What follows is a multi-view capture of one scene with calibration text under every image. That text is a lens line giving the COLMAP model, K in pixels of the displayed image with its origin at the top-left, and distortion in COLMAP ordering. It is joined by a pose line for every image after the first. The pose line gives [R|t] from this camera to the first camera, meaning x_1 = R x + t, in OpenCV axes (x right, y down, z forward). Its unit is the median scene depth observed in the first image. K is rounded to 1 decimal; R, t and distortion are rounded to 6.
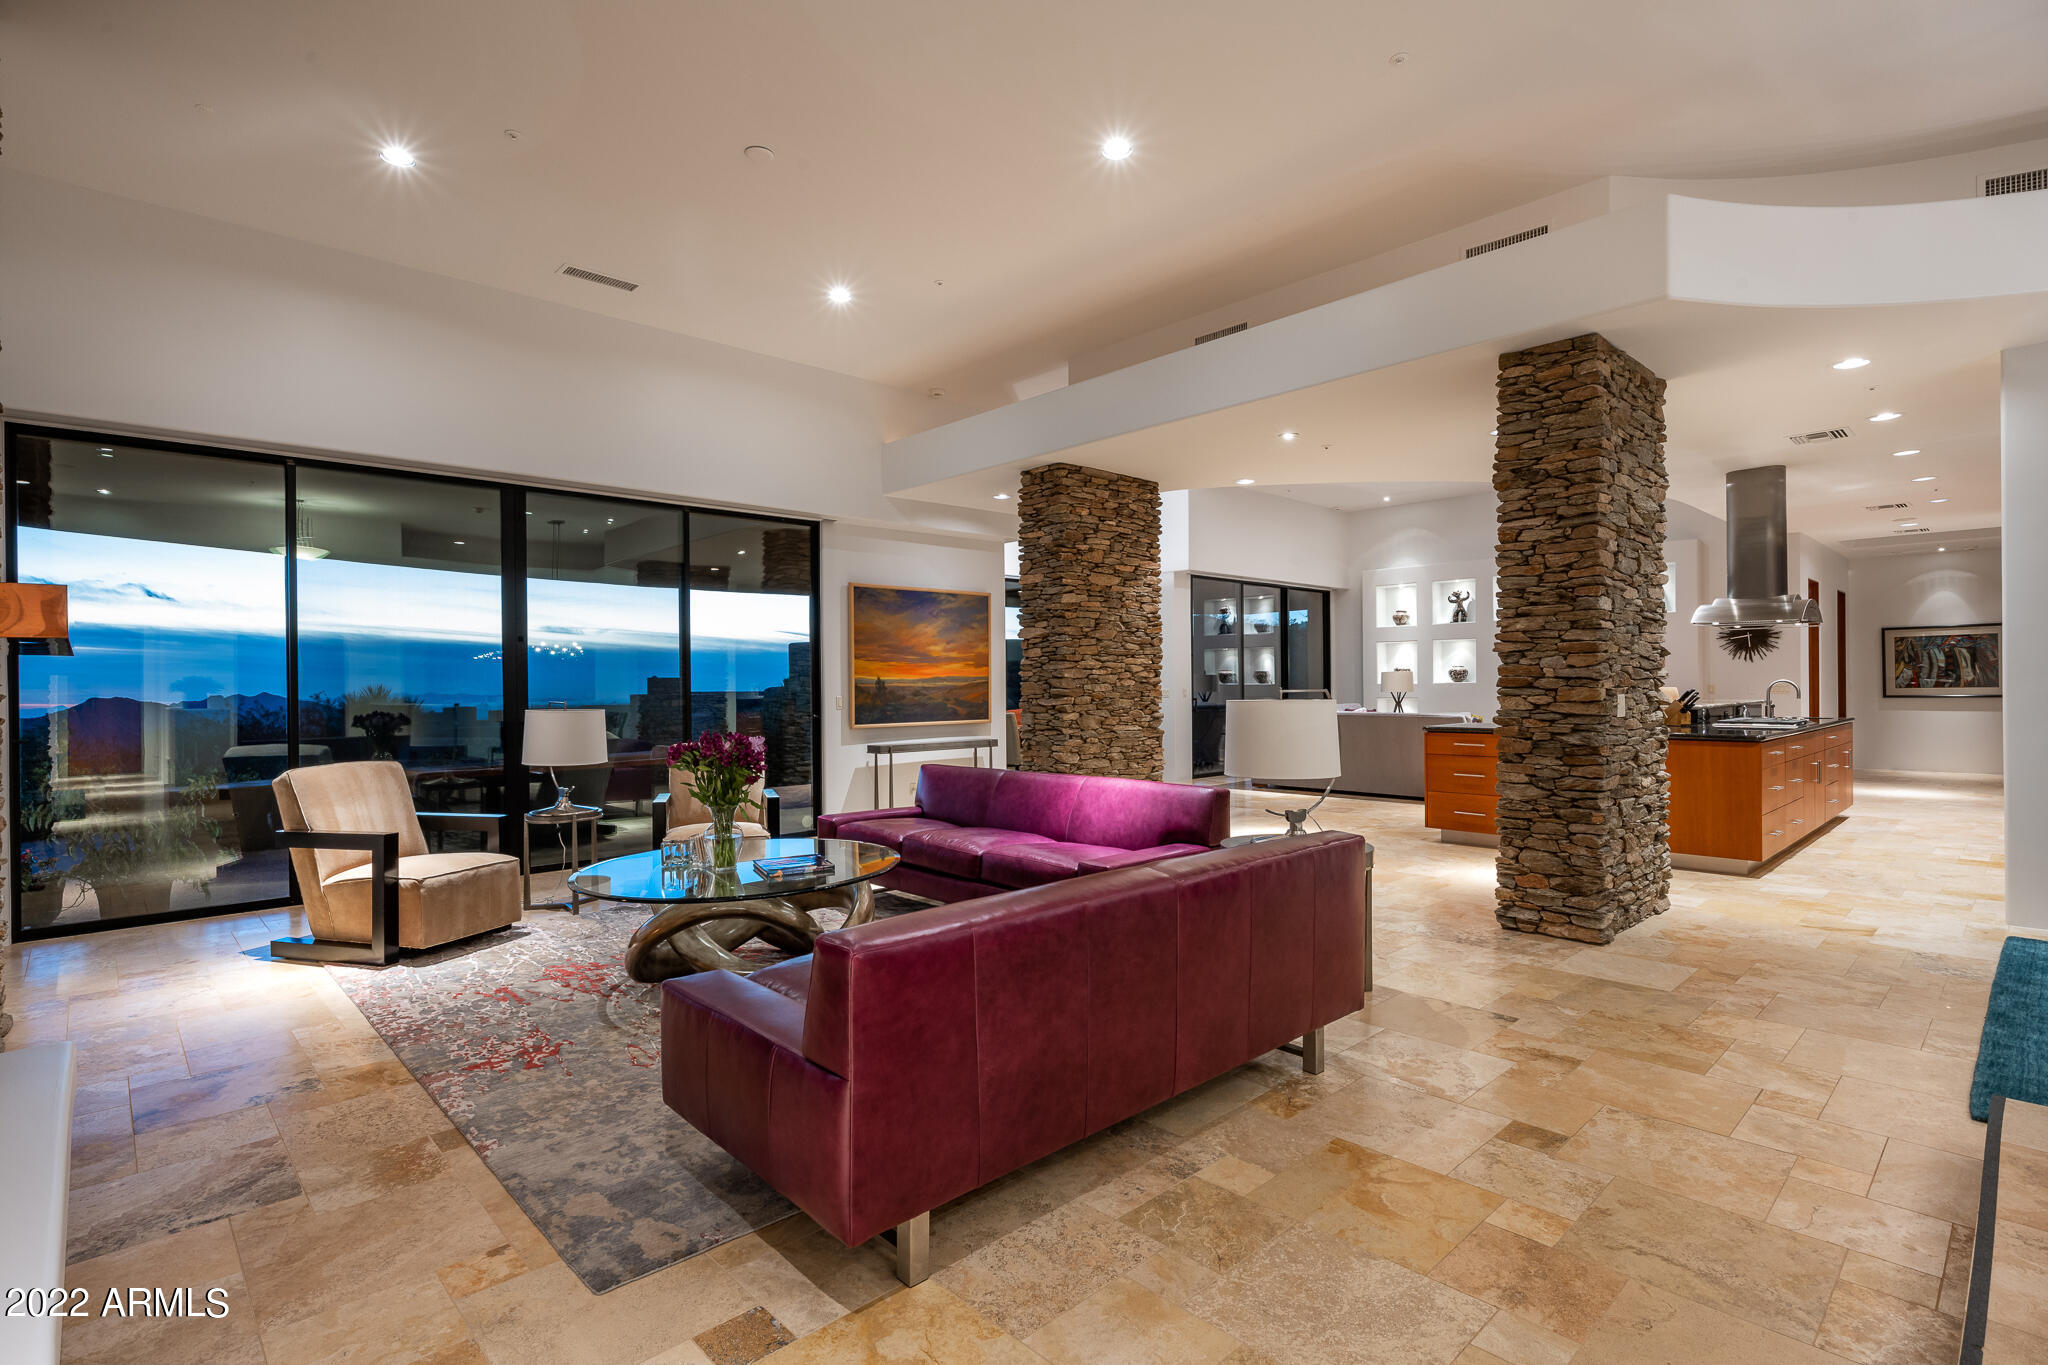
lens RADIAL K [[979.5, 0, 1024.0], [0, 979.5, 682.5], [0, 0, 1]] dist [-0.002790, -0.000274]
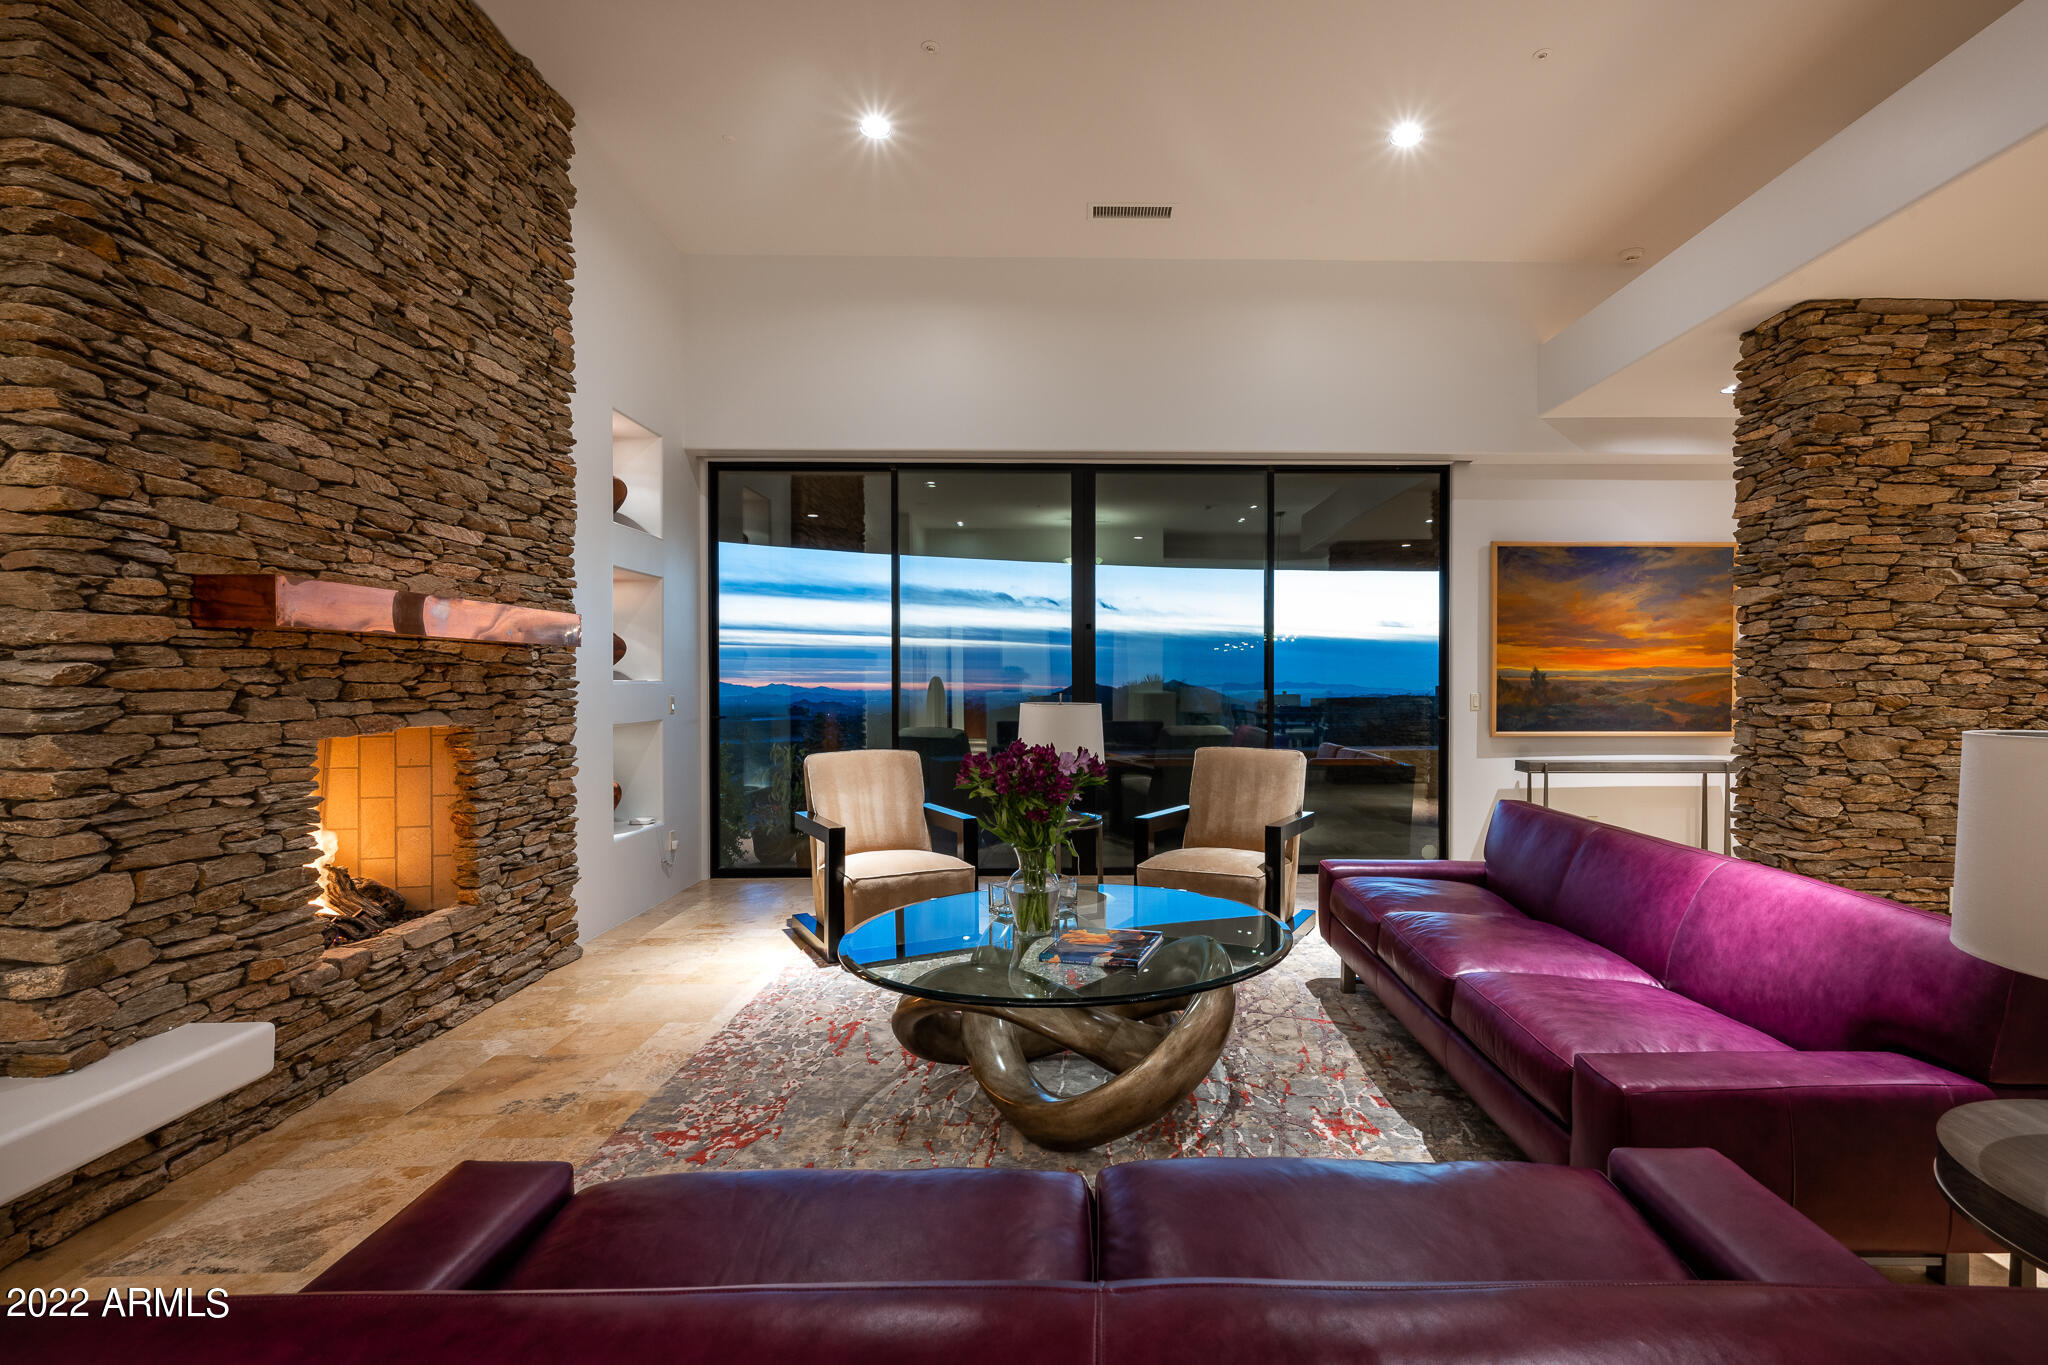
lens RADIAL K [[1009.6, 0, 1024.0], [0, 1009.6, 682.5], [0, 0, 1]] dist [0.003018, 0.000444]
pose [[0.742681, 0.012522, -0.669529, 0.093594], [-0.006495, 0.999913, 0.011497, -0.000887], [0.669614, -0.004190, 0.742697, 0.230201]]
